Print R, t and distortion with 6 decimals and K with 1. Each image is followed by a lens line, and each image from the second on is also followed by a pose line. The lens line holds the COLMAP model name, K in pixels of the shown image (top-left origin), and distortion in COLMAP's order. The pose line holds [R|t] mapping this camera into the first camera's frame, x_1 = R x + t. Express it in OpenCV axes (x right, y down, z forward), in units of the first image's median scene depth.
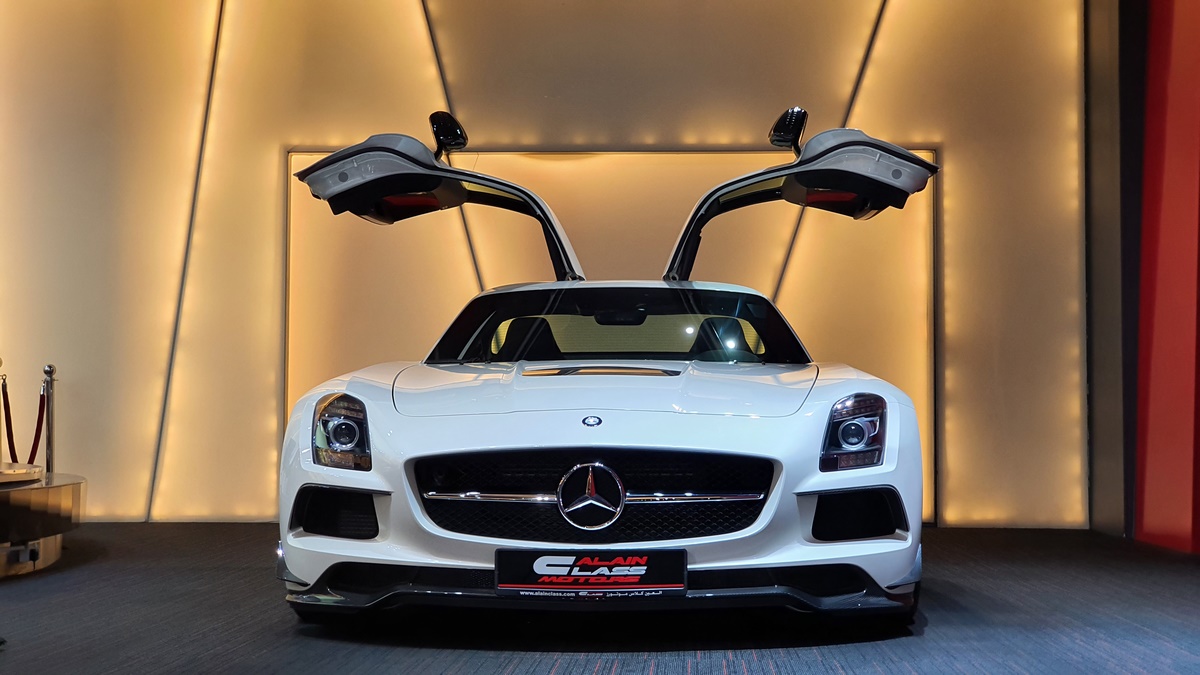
lens RADIAL K [[1808.3, 0, 600.0], [0, 1808.3, 337.5], [0, 0, 1]] dist [-0.111229, 1.057428]
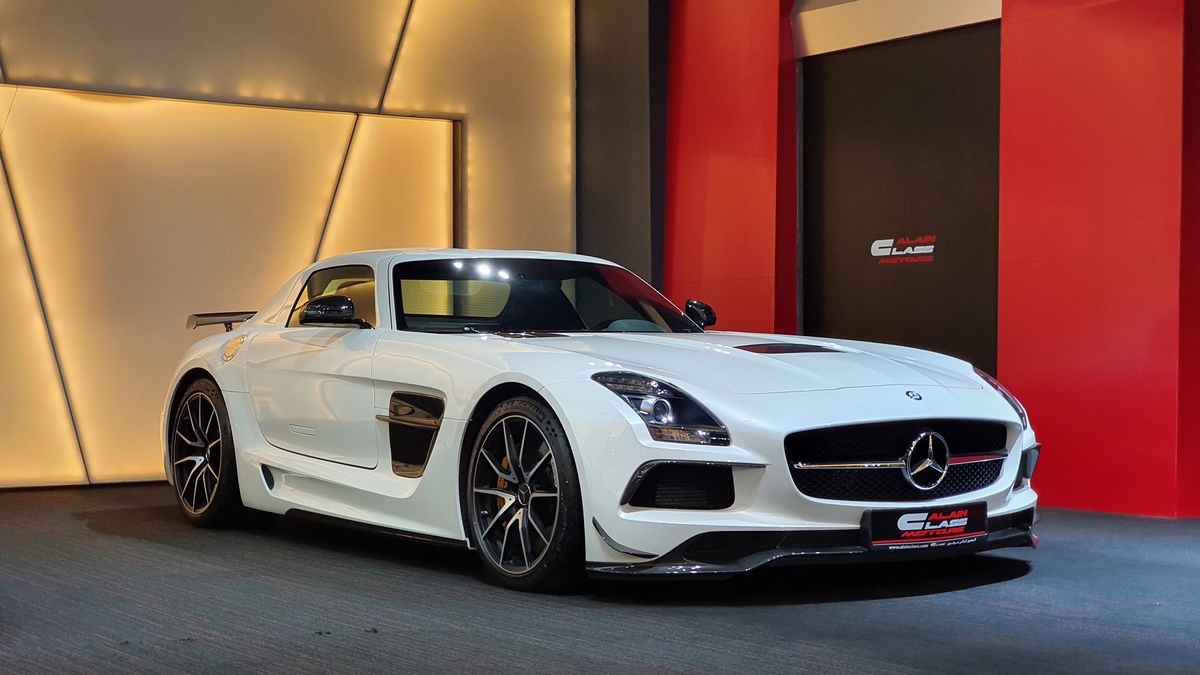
lens RADIAL K [[1808.3, 0, 600.0], [0, 1808.3, 337.5], [0, 0, 1]] dist [-0.111229, 1.057428]
pose [[0.799299, 0.000264, 0.600933, -0.834773], [-0.023194, 0.999268, 0.030412, -0.021231], [-0.600485, -0.038246, 0.798721, 0.191044]]
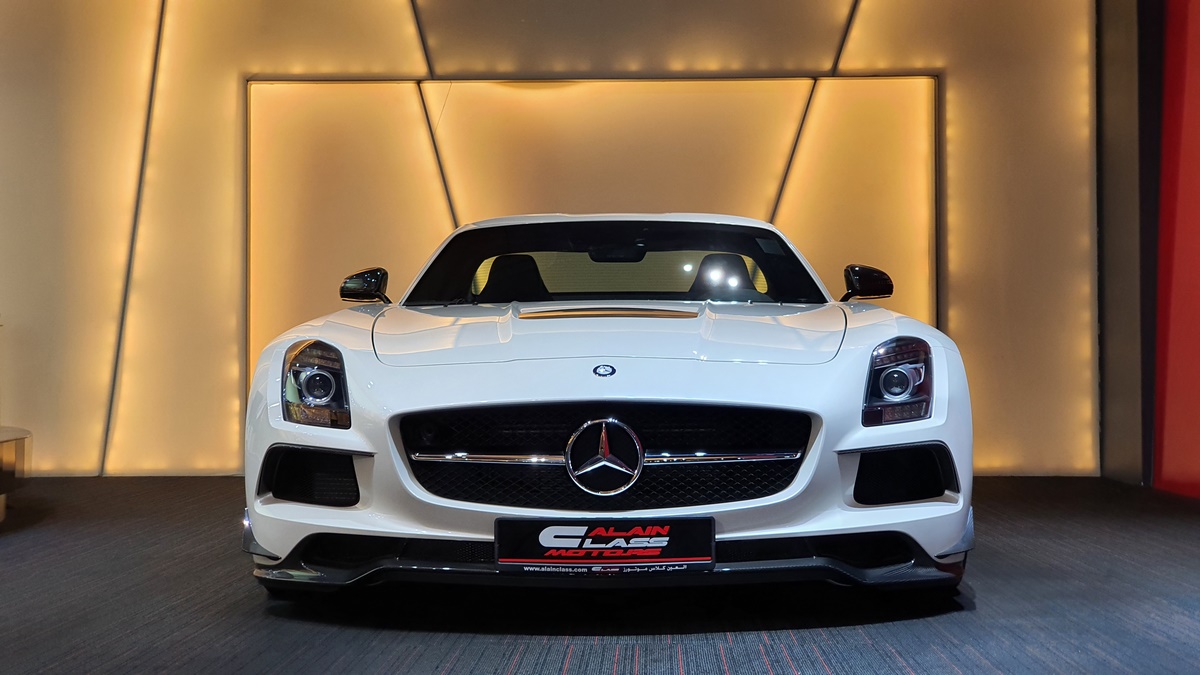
lens RADIAL K [[1808.3, 0, 600.0], [0, 1808.3, 337.5], [0, 0, 1]] dist [-0.111229, 1.057428]
pose [[0.999744, -0.005812, 0.021852, -0.024645], [0.005097, 0.999454, 0.032656, 0.001666], [-0.022030, -0.032536, 0.999228, 0.125045]]
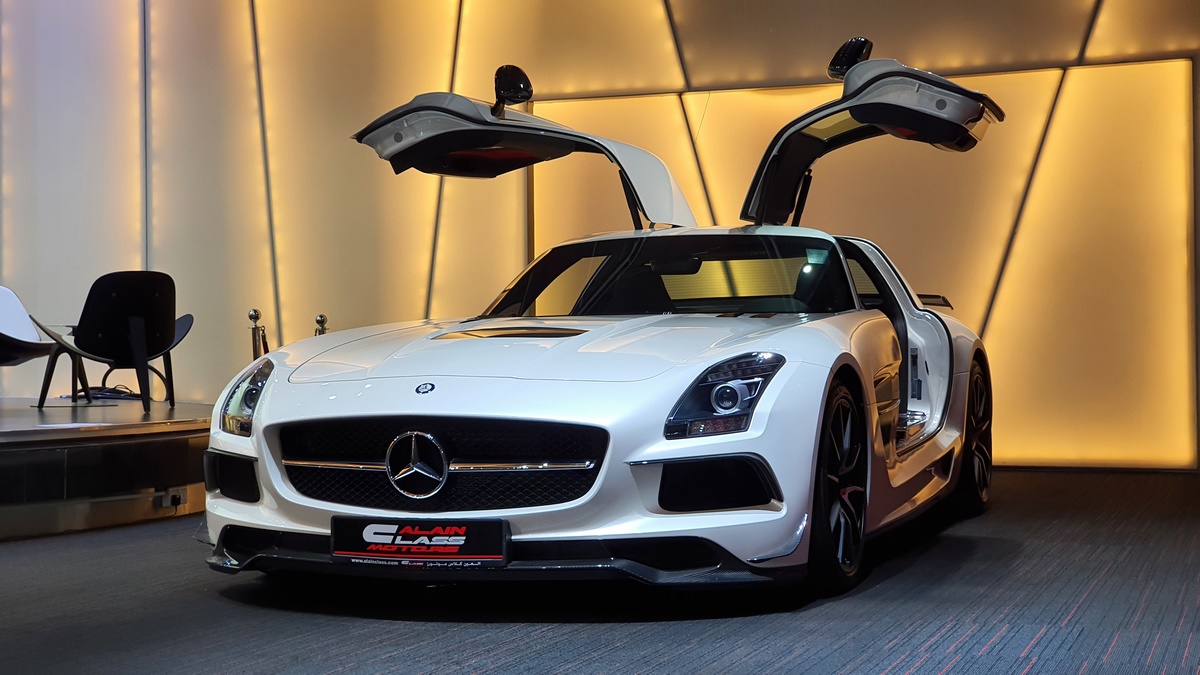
lens RADIAL K [[1792.8, 0, 574.7], [0, 1792.8, 336.5], [0, 0, 1]] dist [0.003464, 0.164384]
pose [[0.948713, -0.015513, -0.315757, 0.372488], [0.028887, 0.998871, 0.037718, -0.016549], [0.314815, -0.044904, 0.948090, 0.090722]]
